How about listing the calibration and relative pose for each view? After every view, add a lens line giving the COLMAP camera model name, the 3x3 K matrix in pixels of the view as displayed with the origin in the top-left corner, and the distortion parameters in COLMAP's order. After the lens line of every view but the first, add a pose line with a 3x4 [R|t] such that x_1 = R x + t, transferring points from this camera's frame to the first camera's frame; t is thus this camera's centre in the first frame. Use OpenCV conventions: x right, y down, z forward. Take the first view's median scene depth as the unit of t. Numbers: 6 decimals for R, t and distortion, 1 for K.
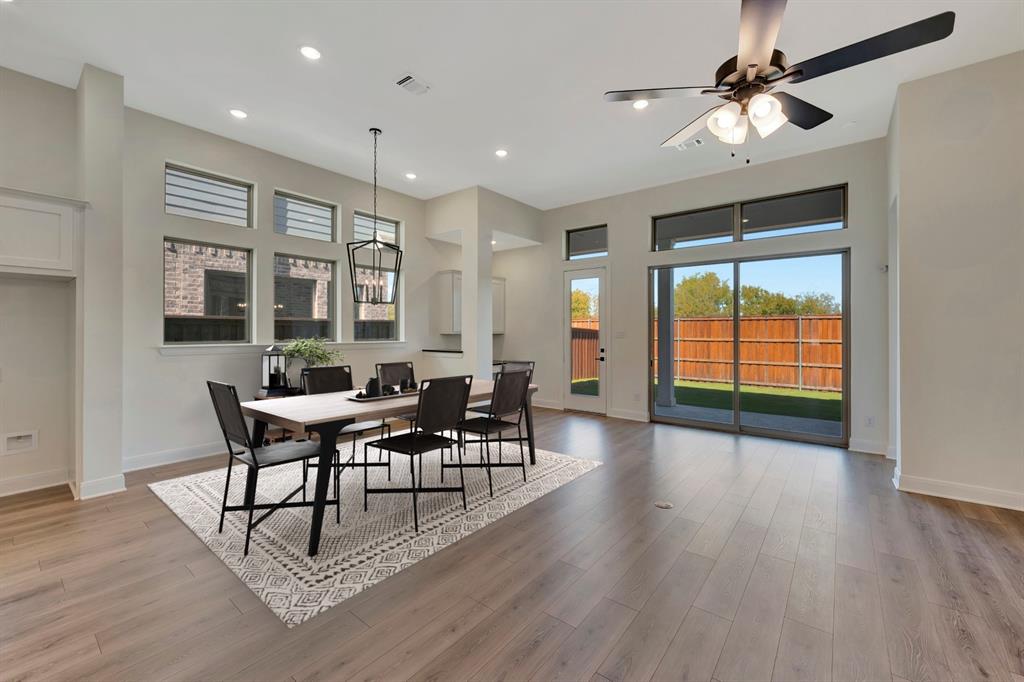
lens RADIAL K [[408.2, 0, 521.8], [0, 408.2, 328.2], [0, 0, 1]] dist [0.000404, 0.000303]
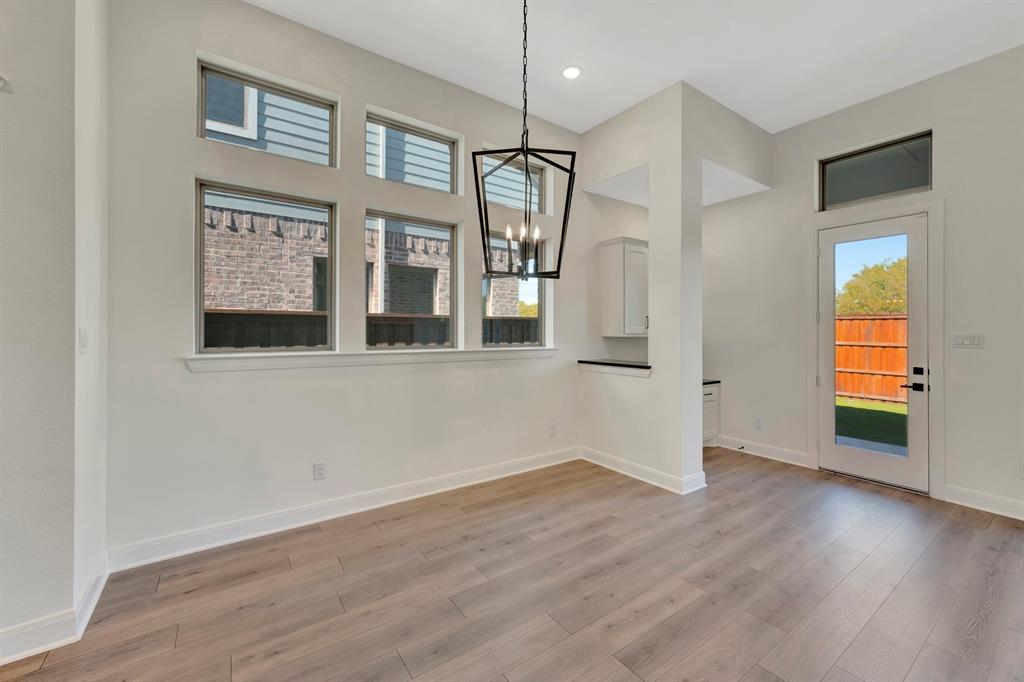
lens RADIAL K [[399.8, 0, 518.5], [0, 399.8, 338.8], [0, 0, 1]] dist [-0.001064, -0.000210]
pose [[0.958638, 0.008169, -0.284512, -0.149604], [-0.001086, 0.999686, 0.025045, 0.001343], [0.284627, -0.023700, 0.958345, 0.346401]]
